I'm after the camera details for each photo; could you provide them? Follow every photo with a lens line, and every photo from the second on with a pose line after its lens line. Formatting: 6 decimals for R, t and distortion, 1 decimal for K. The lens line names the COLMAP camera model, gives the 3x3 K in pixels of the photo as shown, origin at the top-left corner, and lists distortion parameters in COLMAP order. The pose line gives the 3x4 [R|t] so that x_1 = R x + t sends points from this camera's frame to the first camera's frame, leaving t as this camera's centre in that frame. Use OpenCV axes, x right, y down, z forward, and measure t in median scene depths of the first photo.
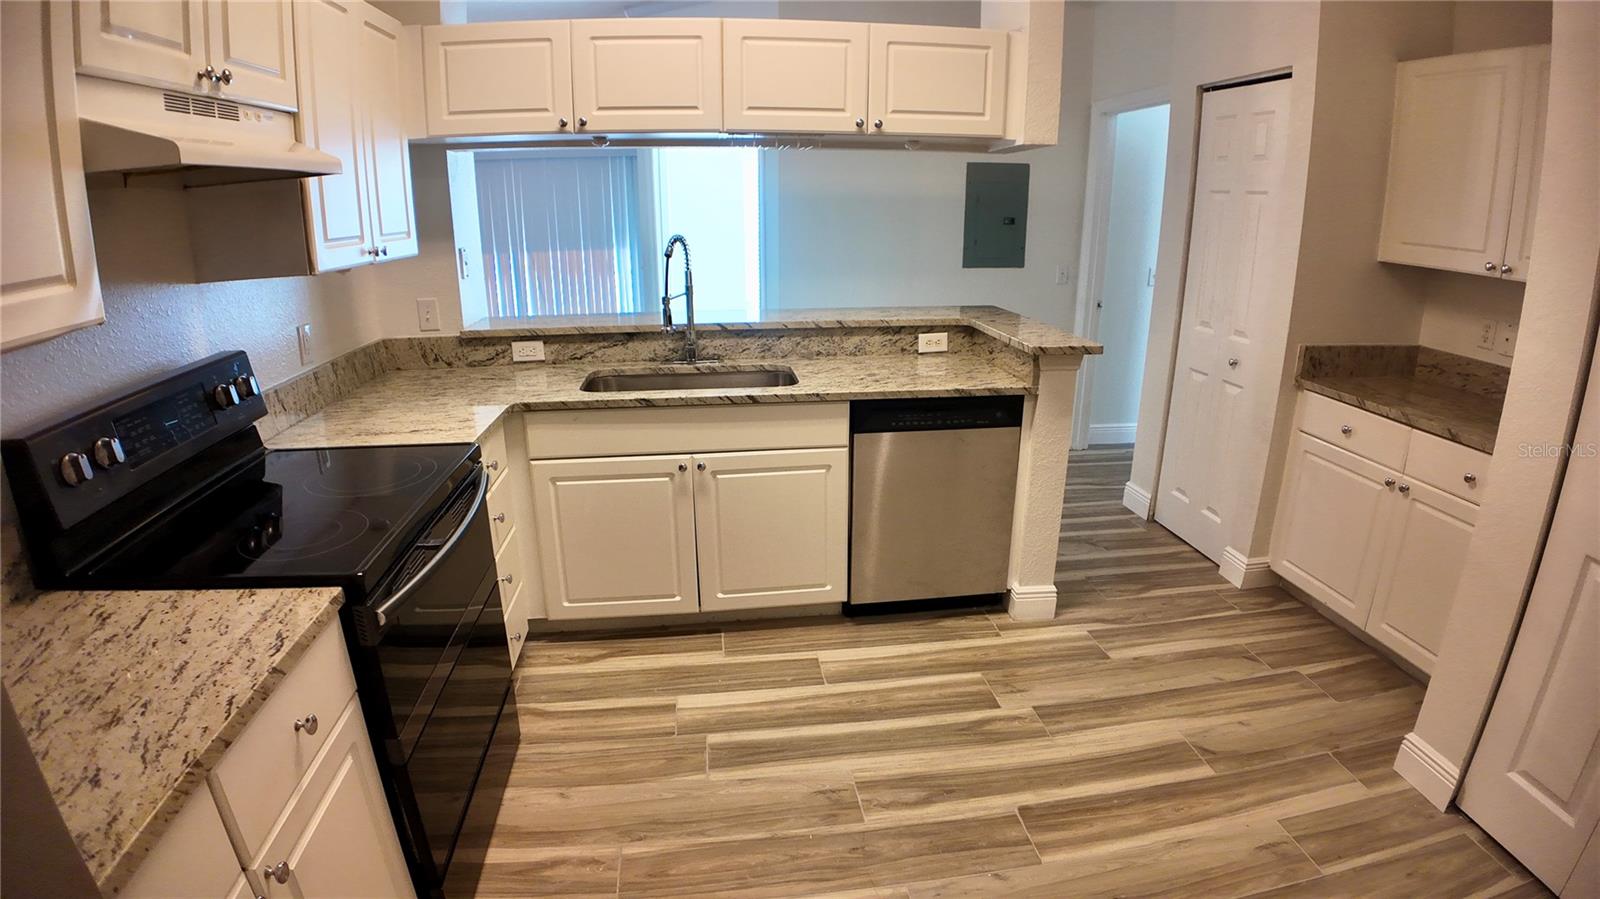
lens RADIAL K [[775.2, 0, 799.0], [0, 775.2, 445.9], [0, 0, 1]] dist [-0.146938, 0.017102]
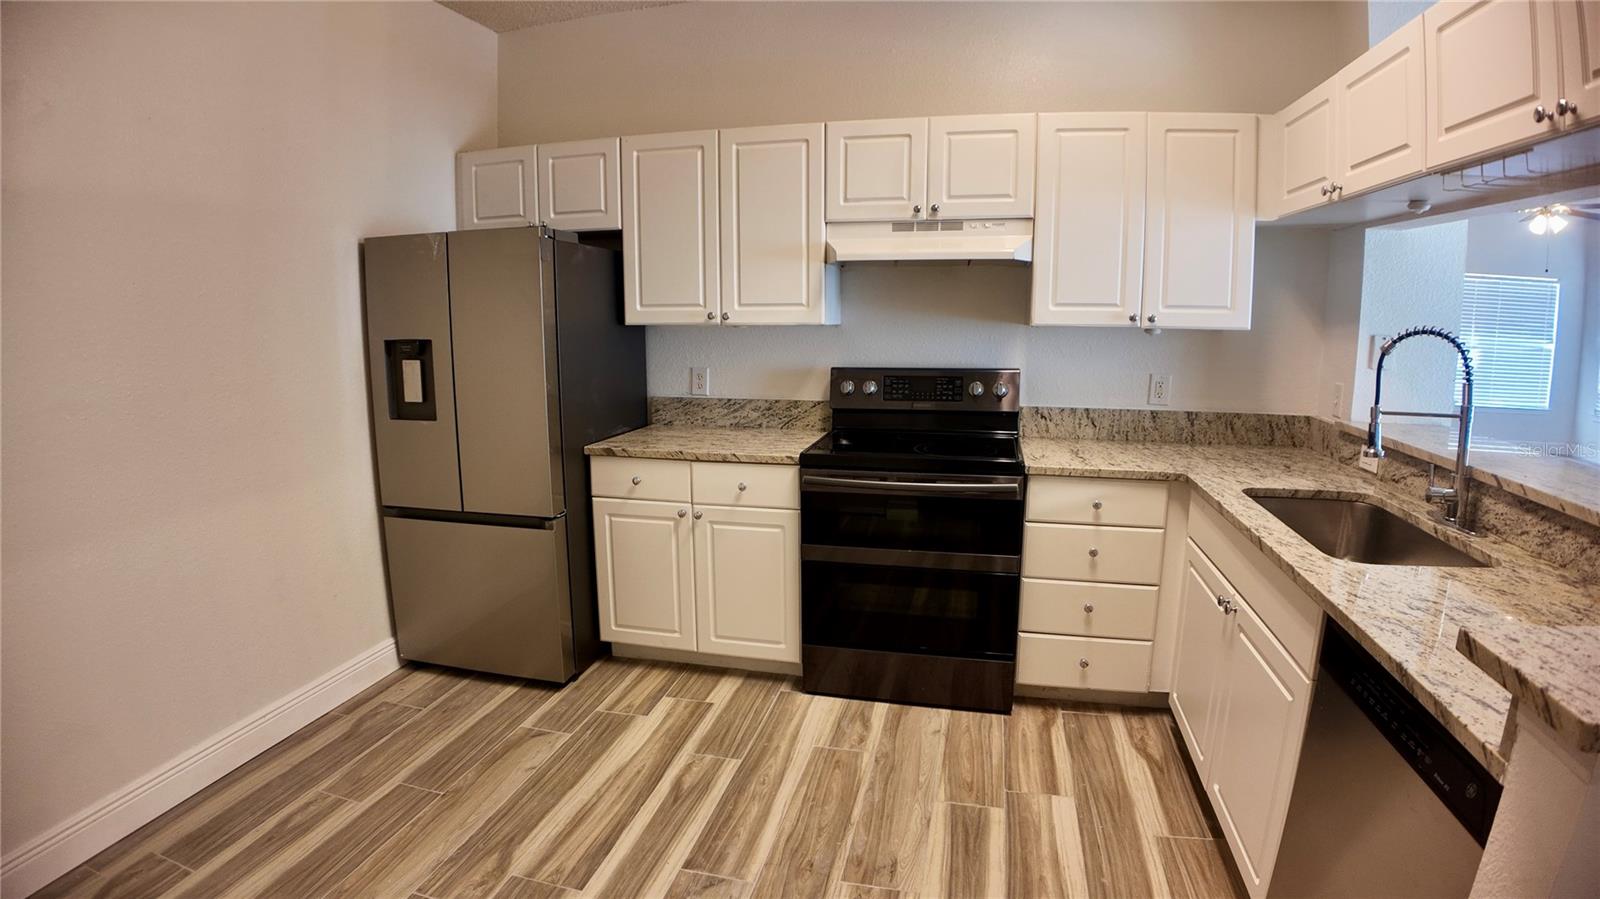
lens RADIAL K [[771.3, 0, 800.0], [0, 771.3, 449.5], [0, 0, 1]] dist [-0.110409, -0.013174]
pose [[-0.362244, 0.161373, -0.918008, 0.870702], [-0.270831, 0.924182, 0.269328, -0.259867], [0.891869, 0.346187, -0.291075, 0.989000]]
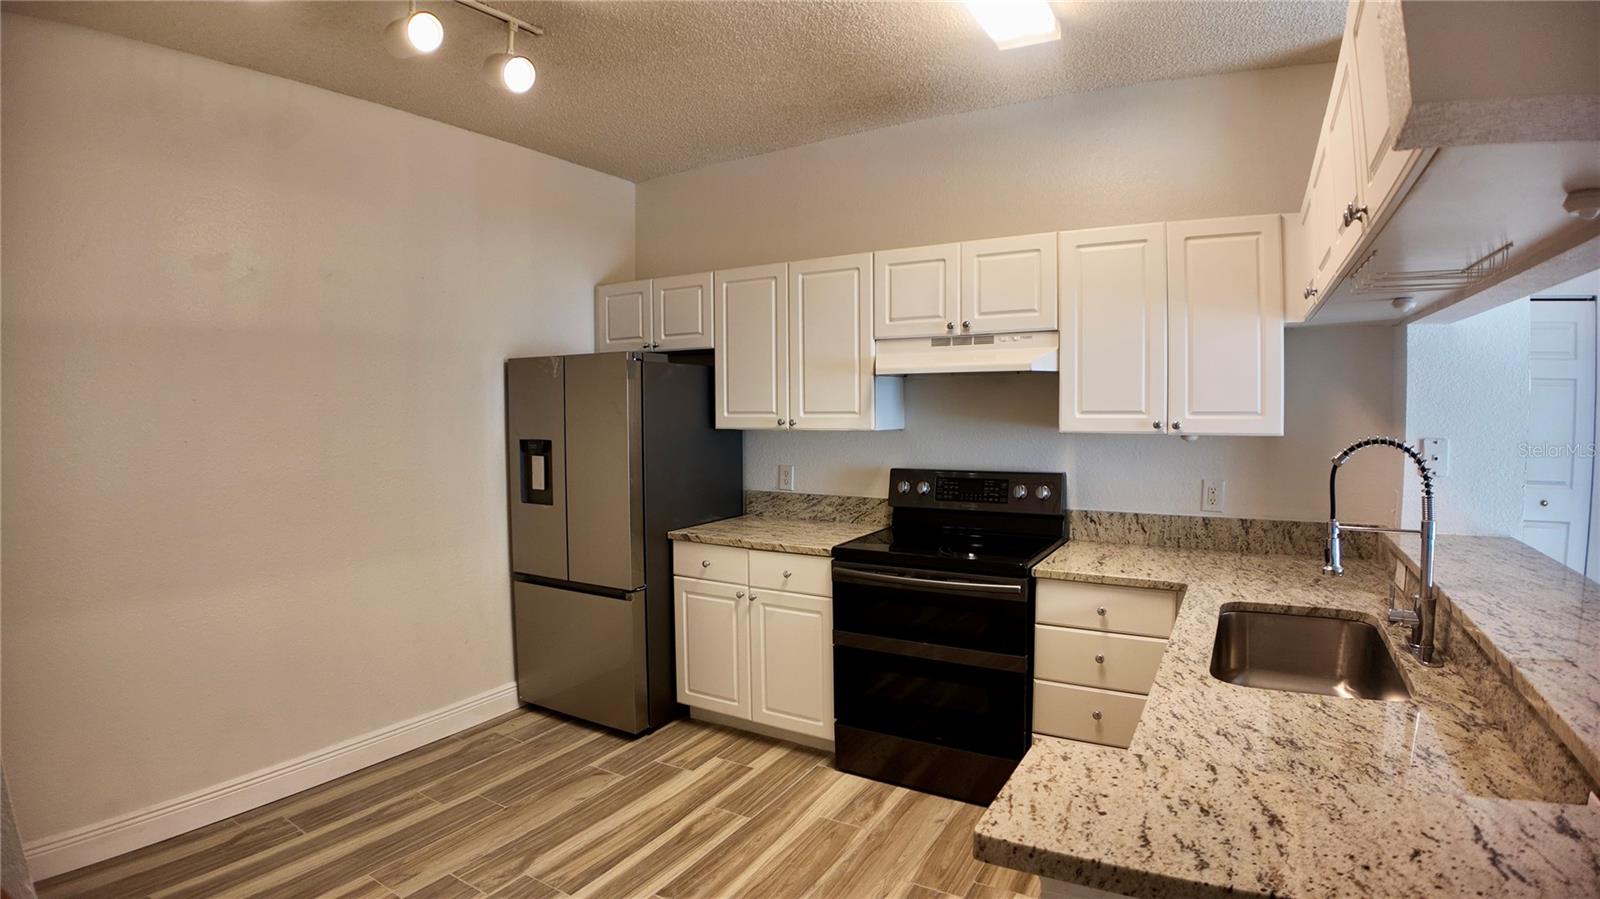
lens RADIAL K [[773.3, 0, 788.5], [0, 773.3, 445.5], [0, 0, 1]] dist [-0.085015, -0.043341]
pose [[-0.628715, 0.048348, -0.776131, 0.849047], [-0.217970, 0.947099, 0.235568, -0.414354], [0.746463, 0.317279, -0.584917, 1.353279]]
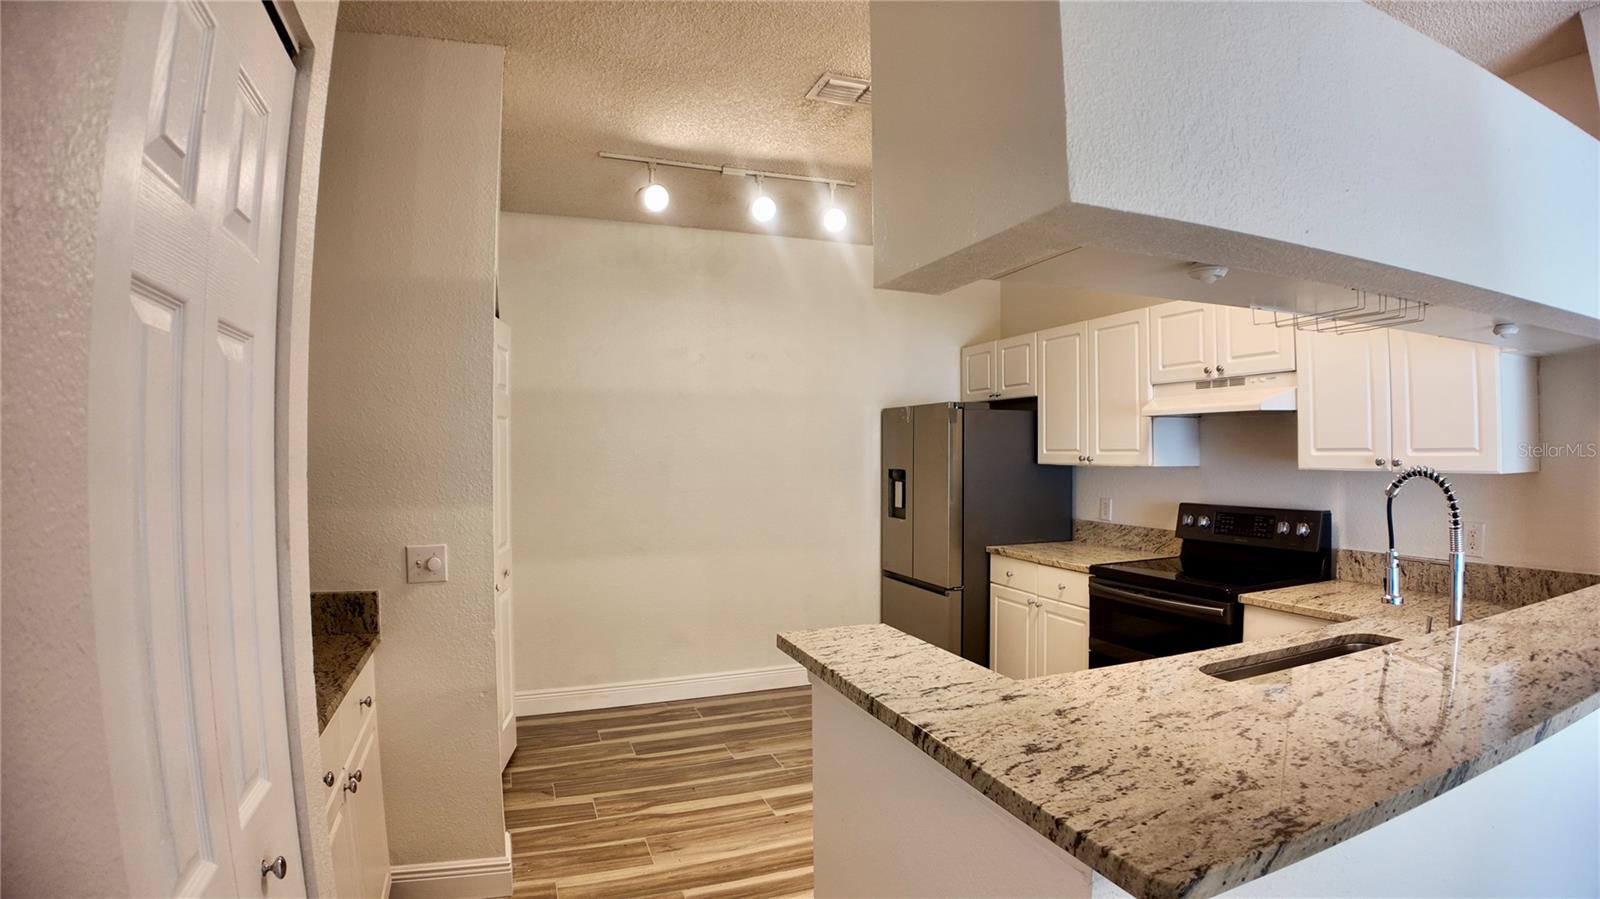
lens RADIAL K [[767.4, 0, 800.0], [0, 767.4, 449.5], [0, 0, 1]] dist [-0.091621, -0.031229]
pose [[-0.971641, 0.005475, -0.236396, 0.680456], [-0.063662, 0.956760, 0.283828, -0.585694], [0.227728, 0.290828, -0.929279, 1.964519]]
